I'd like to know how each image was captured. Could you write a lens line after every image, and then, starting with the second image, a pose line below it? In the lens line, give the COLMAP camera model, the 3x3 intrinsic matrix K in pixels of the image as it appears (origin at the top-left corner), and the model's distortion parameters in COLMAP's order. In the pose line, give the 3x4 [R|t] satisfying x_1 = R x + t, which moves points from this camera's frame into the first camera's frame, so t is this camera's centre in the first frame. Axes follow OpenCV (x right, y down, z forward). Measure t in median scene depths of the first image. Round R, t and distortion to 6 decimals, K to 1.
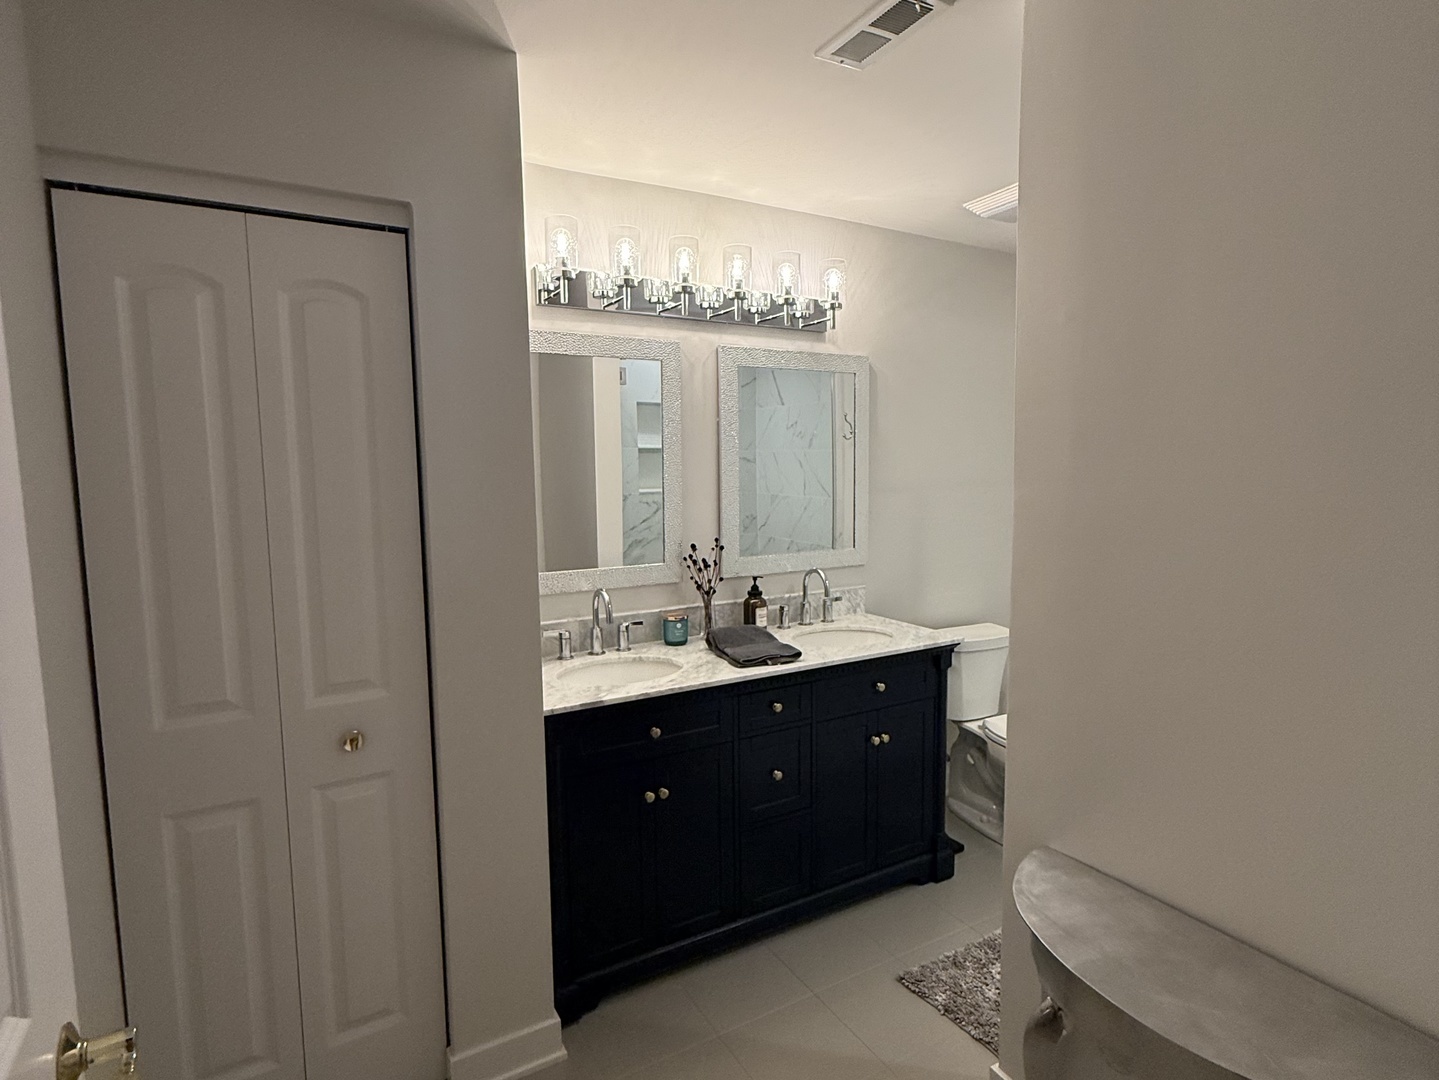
lens RADIAL K [[757.4, 0, 719.4], [0, 757.4, 543.1], [0, 0, 1]] dist [0.010924, -0.001522]
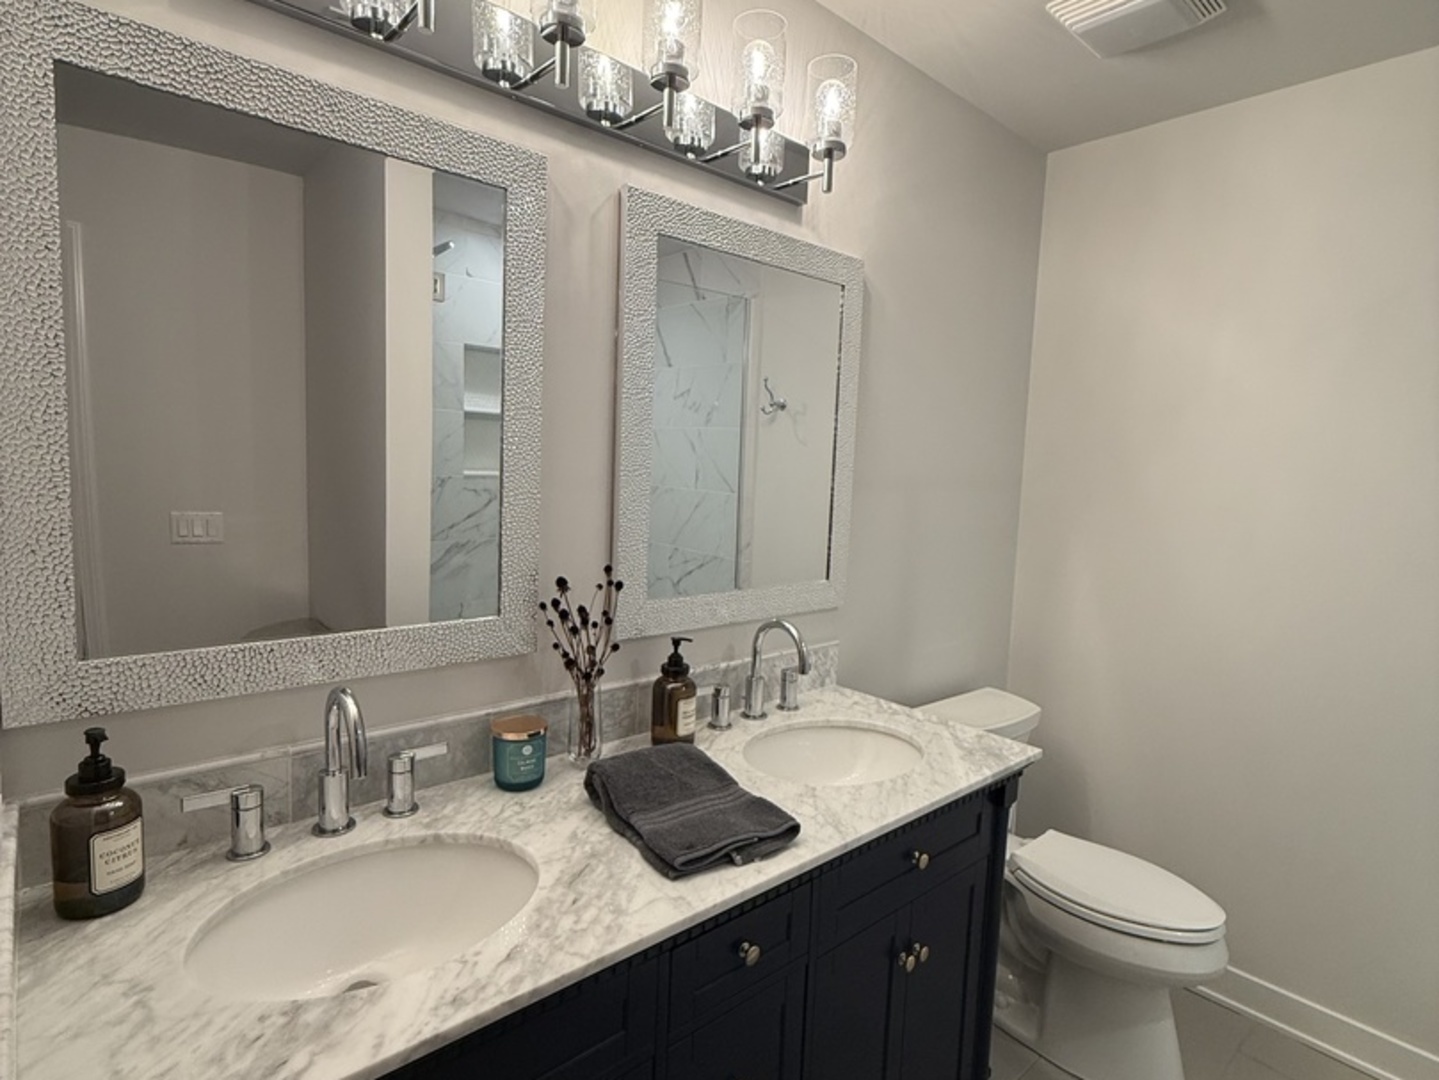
lens RADIAL K [[757.4, 0, 714.8], [0, 757.4, 534.0], [0, 0, 1]] dist [0.010924, -0.001522]
pose [[0.978478, 0.028593, 0.204363, -0.037623], [-0.027971, 0.999591, -0.005932, -0.026558], [-0.204449, 0.000088, 0.978877, 0.485088]]
